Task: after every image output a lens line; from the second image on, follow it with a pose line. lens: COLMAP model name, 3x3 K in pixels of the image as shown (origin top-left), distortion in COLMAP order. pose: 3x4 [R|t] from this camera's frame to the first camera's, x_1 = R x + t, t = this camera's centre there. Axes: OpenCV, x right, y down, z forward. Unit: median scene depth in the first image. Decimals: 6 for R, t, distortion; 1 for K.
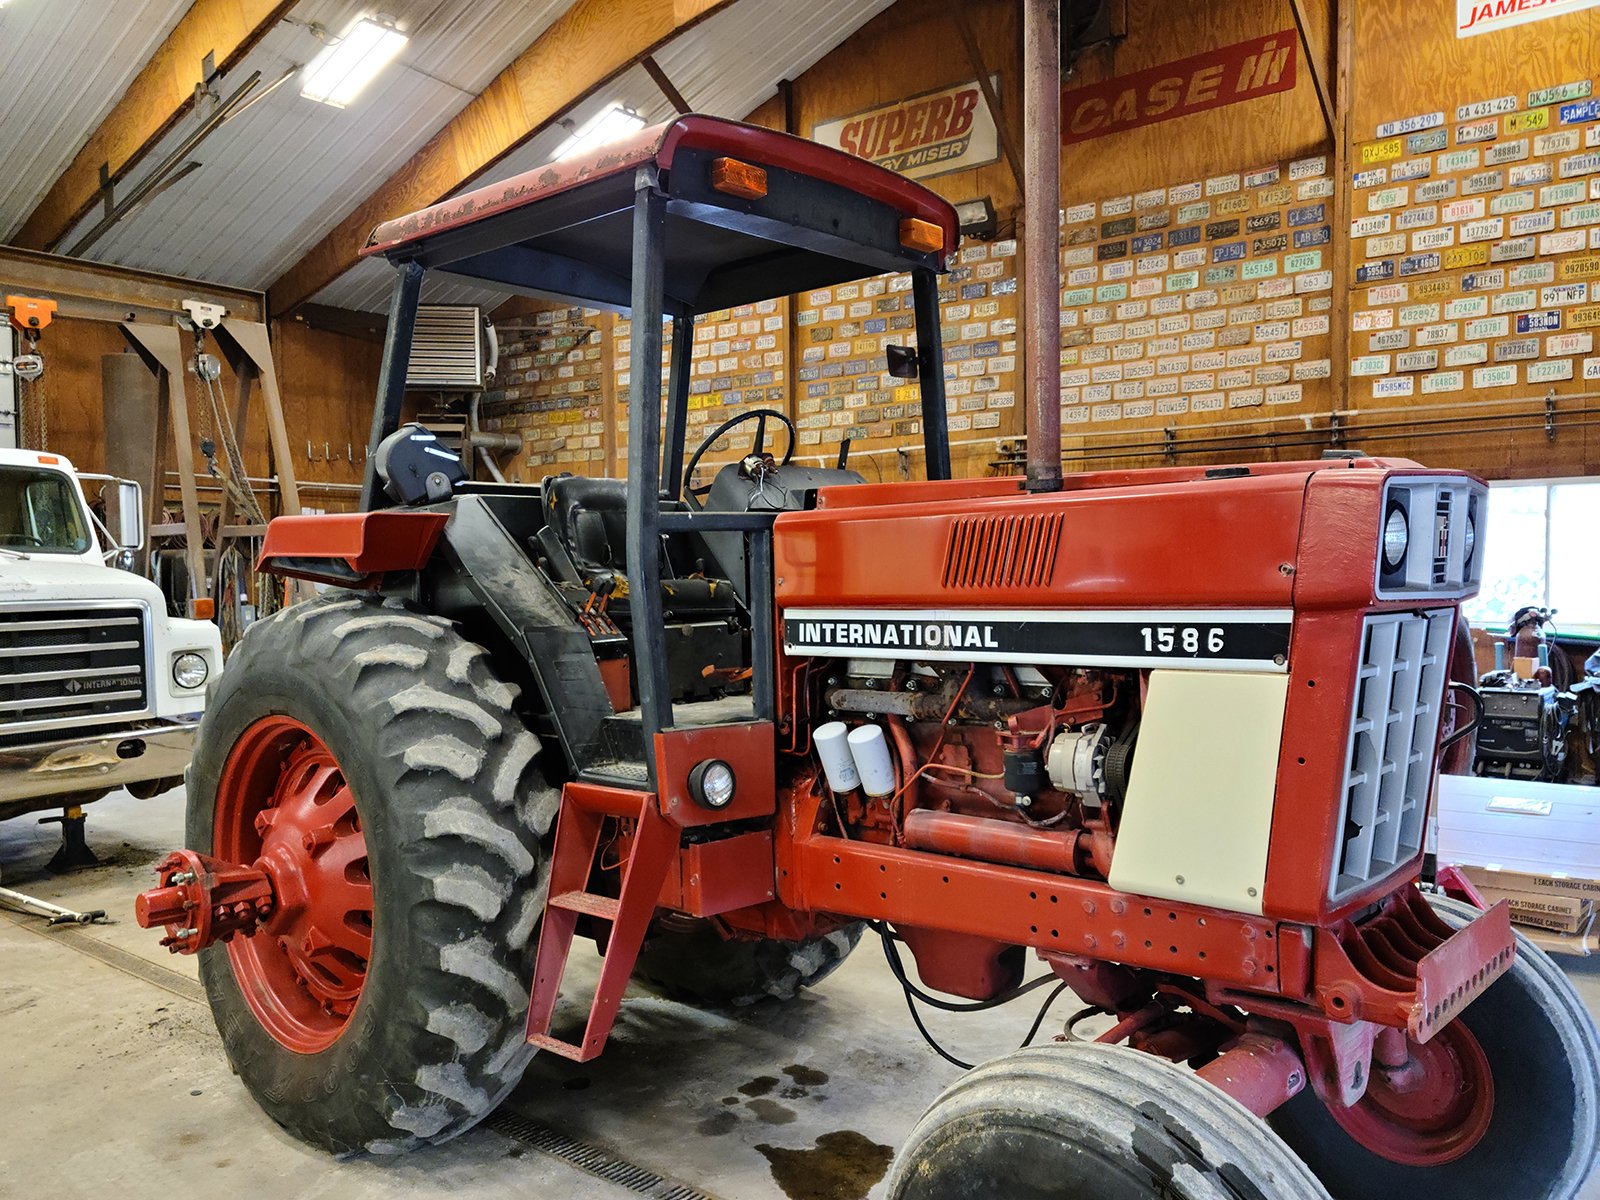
lens RADIAL K [[1248.1, 0, 797.3], [0, 1248.1, 605.4], [0, 0, 1]] dist [0.040198, -0.064188]
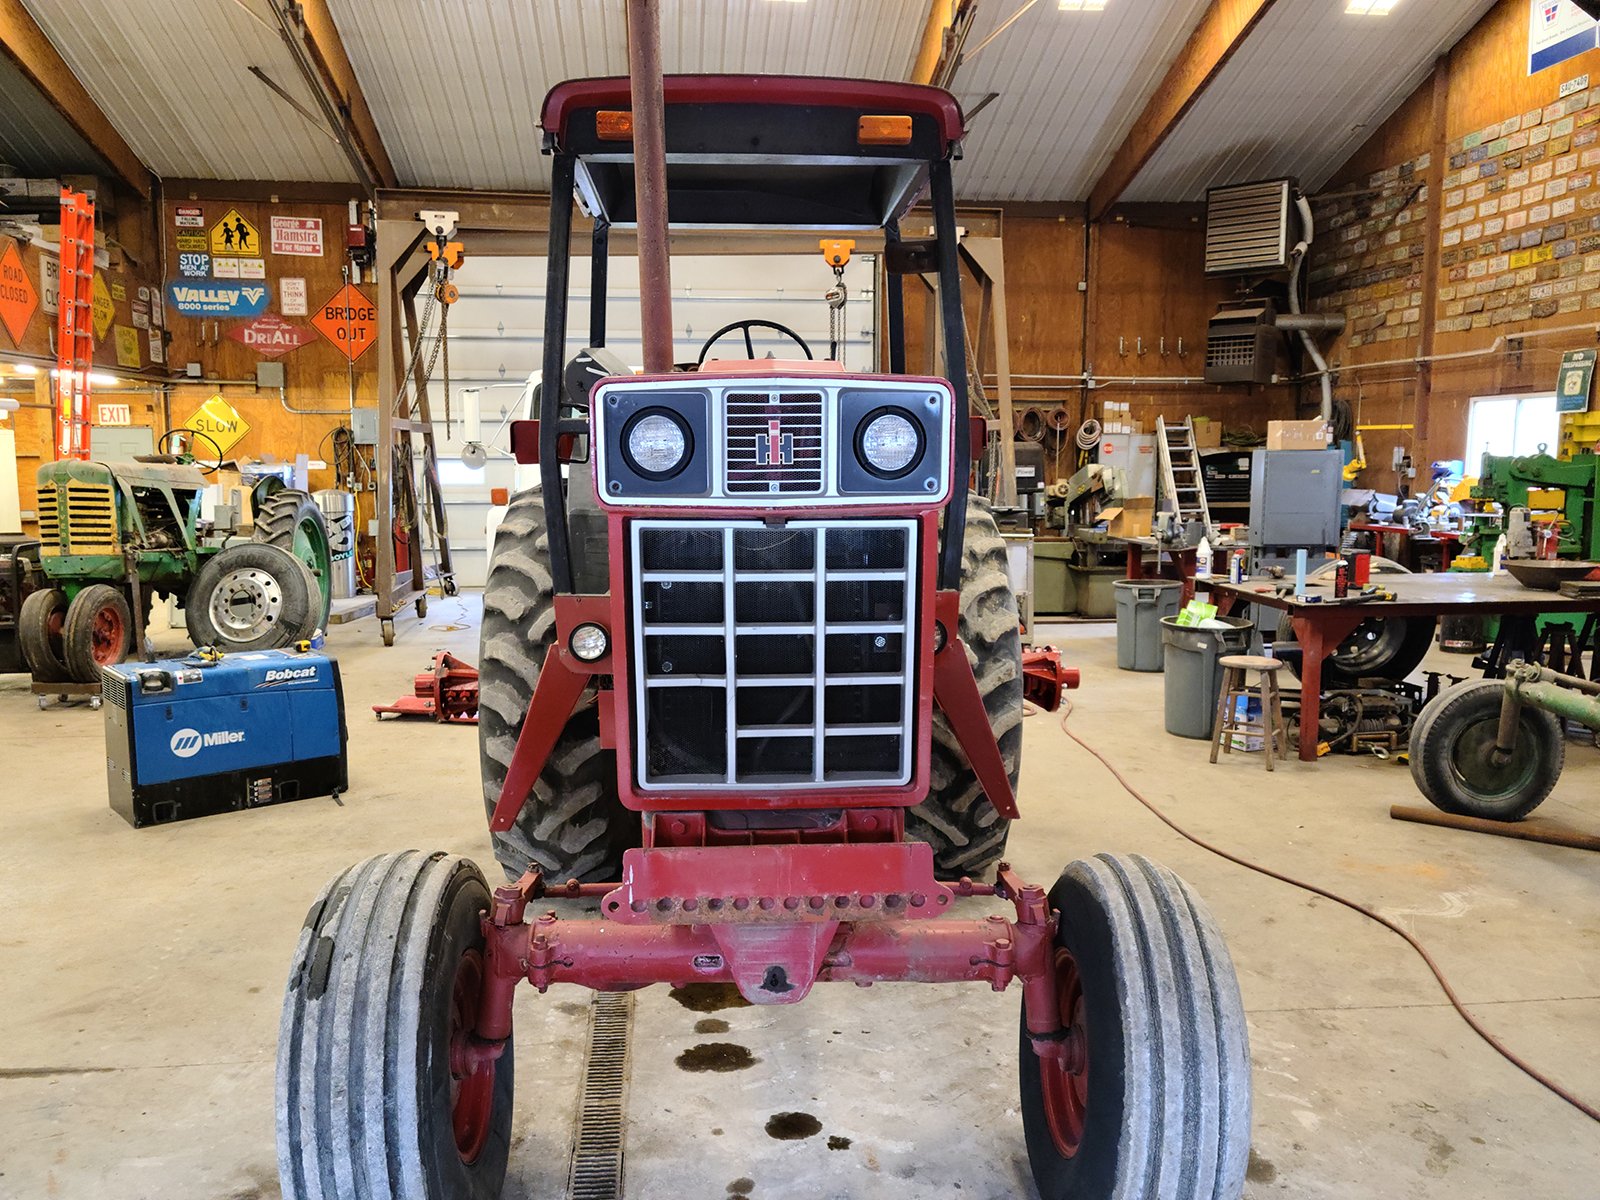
lens RADIAL K [[1248.1, 0, 794.8], [0, 1248.1, 616.7], [0, 0, 1]] dist [0.040198, -0.064188]
pose [[0.684374, 0.097319, -0.722607, 0.214894], [-0.026728, 0.993735, 0.108519, -0.004555], [0.728641, -0.054954, 0.682688, 0.070912]]
